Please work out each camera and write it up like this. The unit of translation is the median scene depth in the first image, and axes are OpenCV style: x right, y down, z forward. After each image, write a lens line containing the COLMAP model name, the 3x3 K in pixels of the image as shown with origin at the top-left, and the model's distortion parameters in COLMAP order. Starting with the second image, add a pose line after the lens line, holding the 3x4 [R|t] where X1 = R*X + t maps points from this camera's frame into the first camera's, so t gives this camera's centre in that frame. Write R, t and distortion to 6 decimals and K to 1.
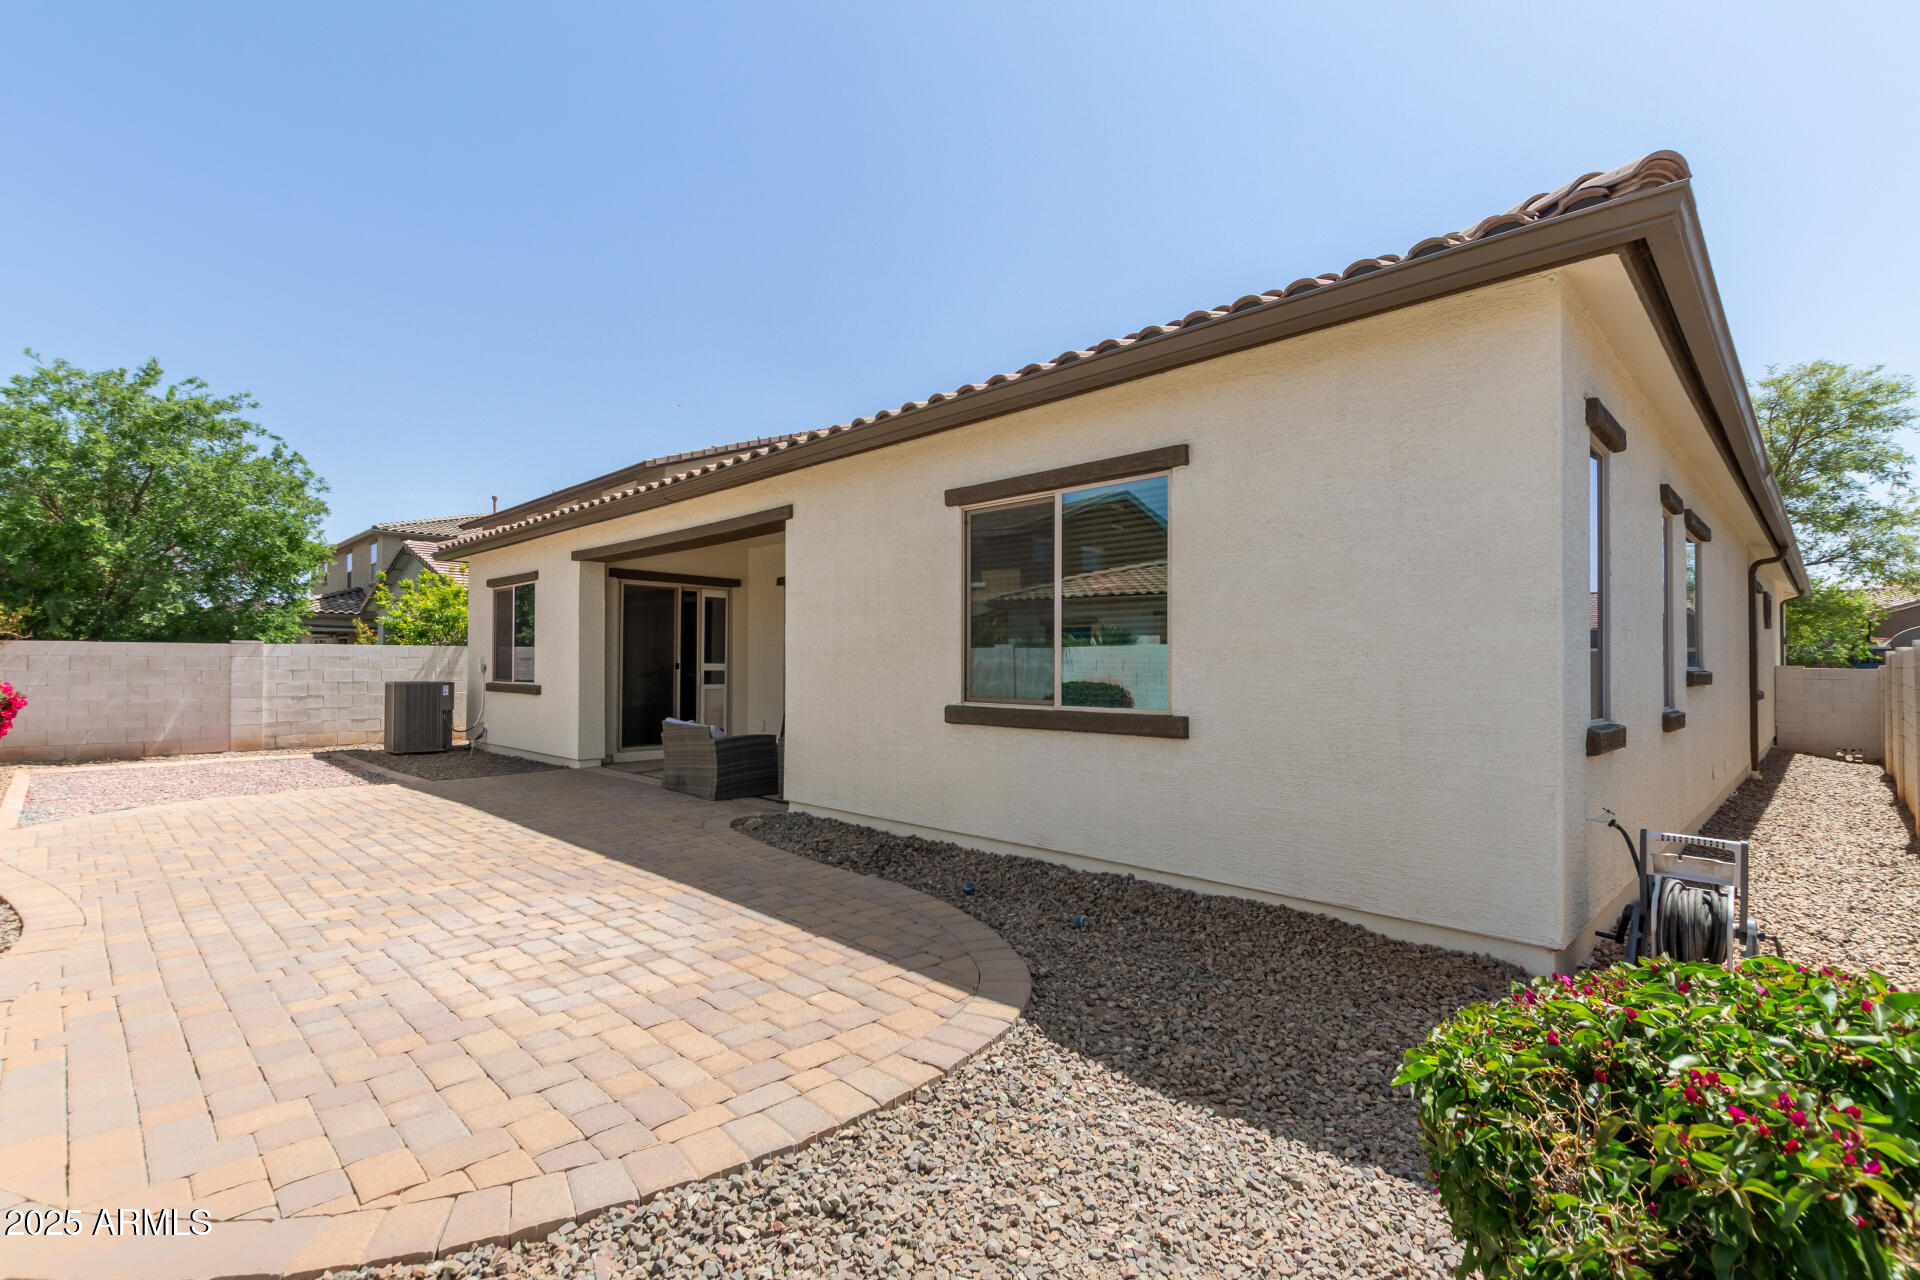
lens RADIAL K [[888.2, 0, 960.8], [0, 888.2, 628.3], [0, 0, 1]] dist [0.010278, -0.006303]
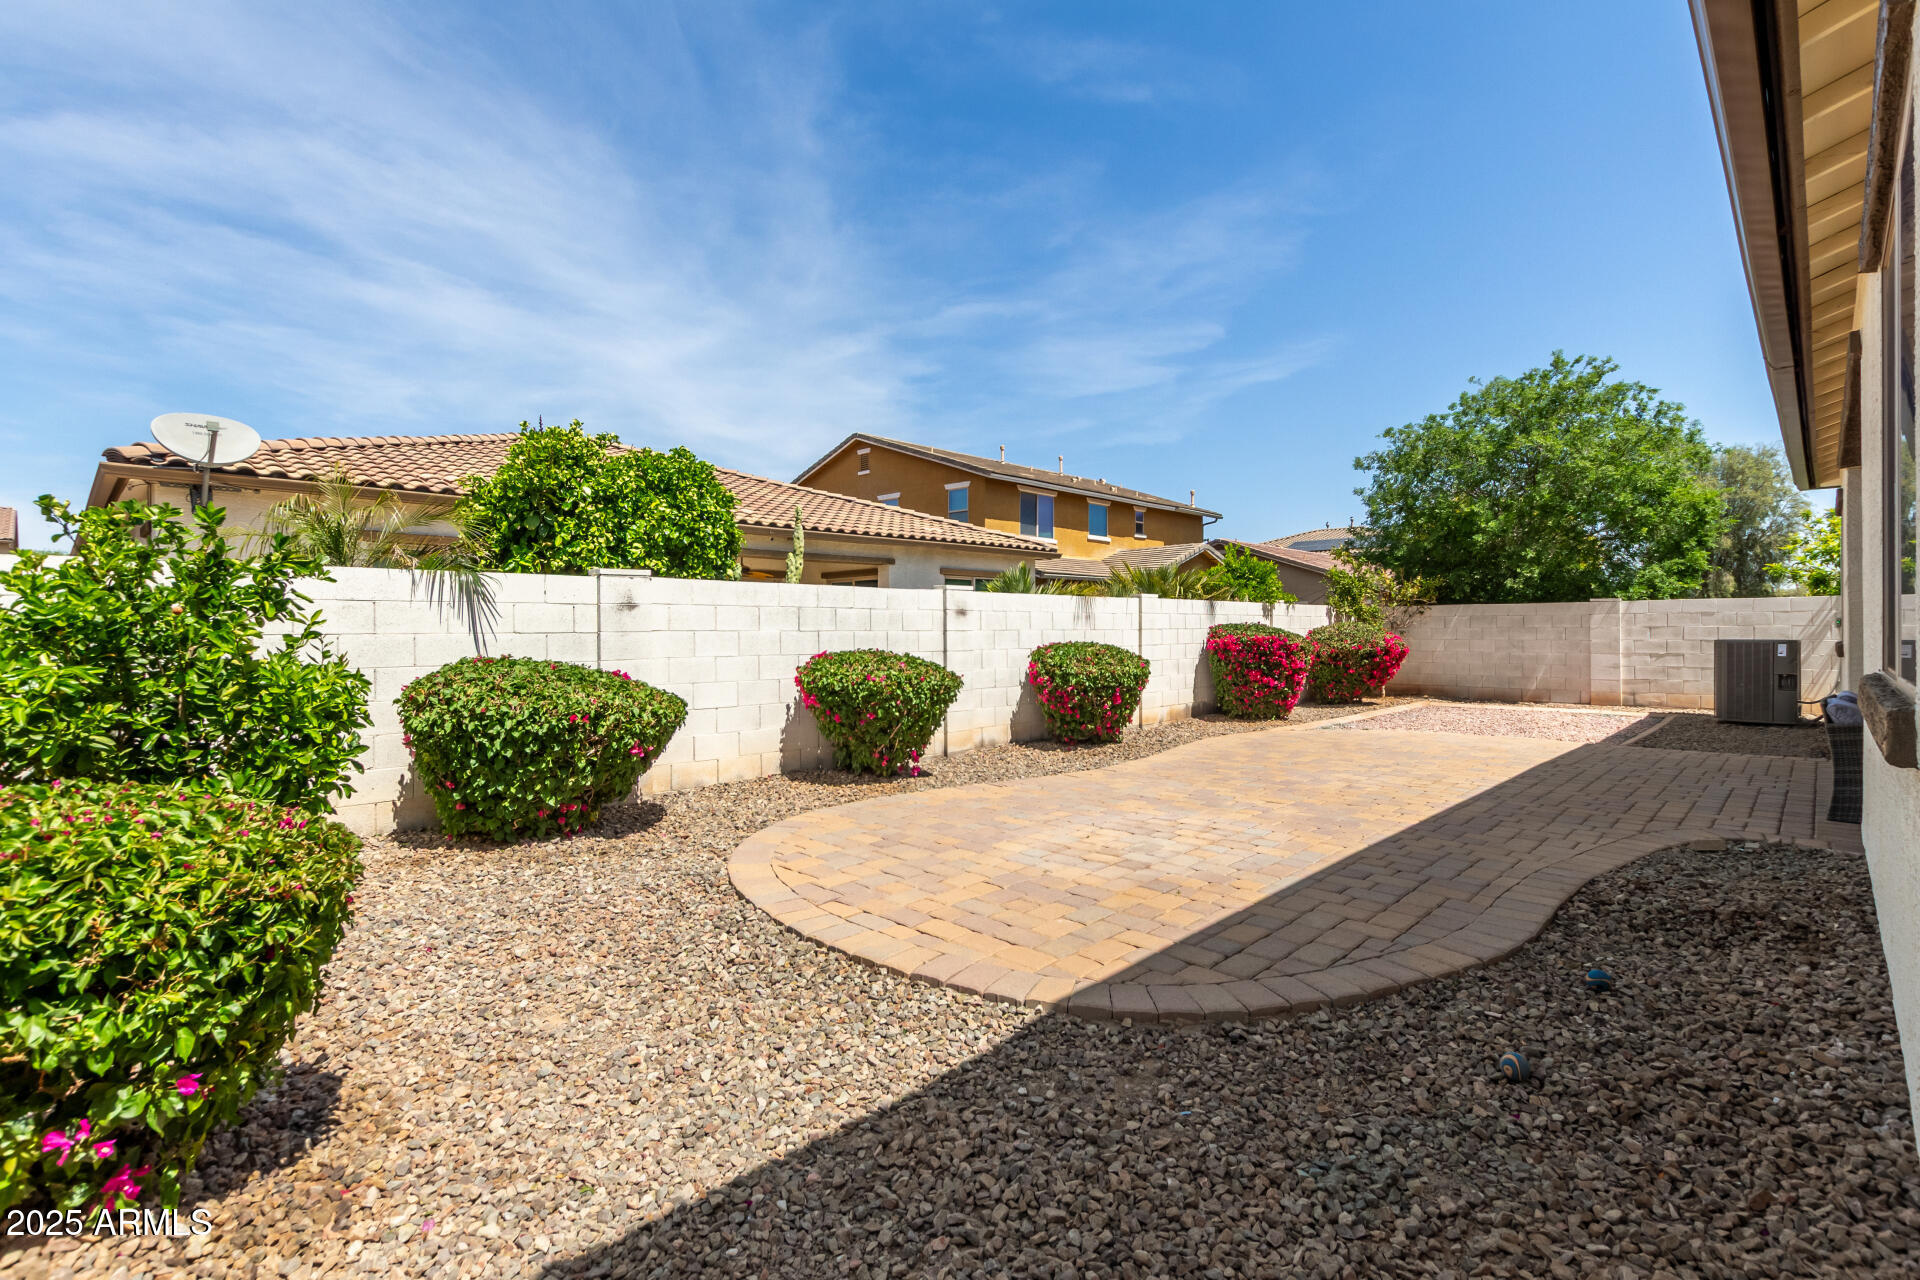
lens RADIAL K [[893.1, 0, 948.5], [0, 893.1, 631.4], [0, 0, 1]] dist [0.001152, -0.000082]
pose [[-0.000220, -0.001066, -0.999999, 0.260992], [0.044018, 0.999030, -0.001075, 0.021375], [0.999031, -0.044018, -0.000173, 0.260910]]
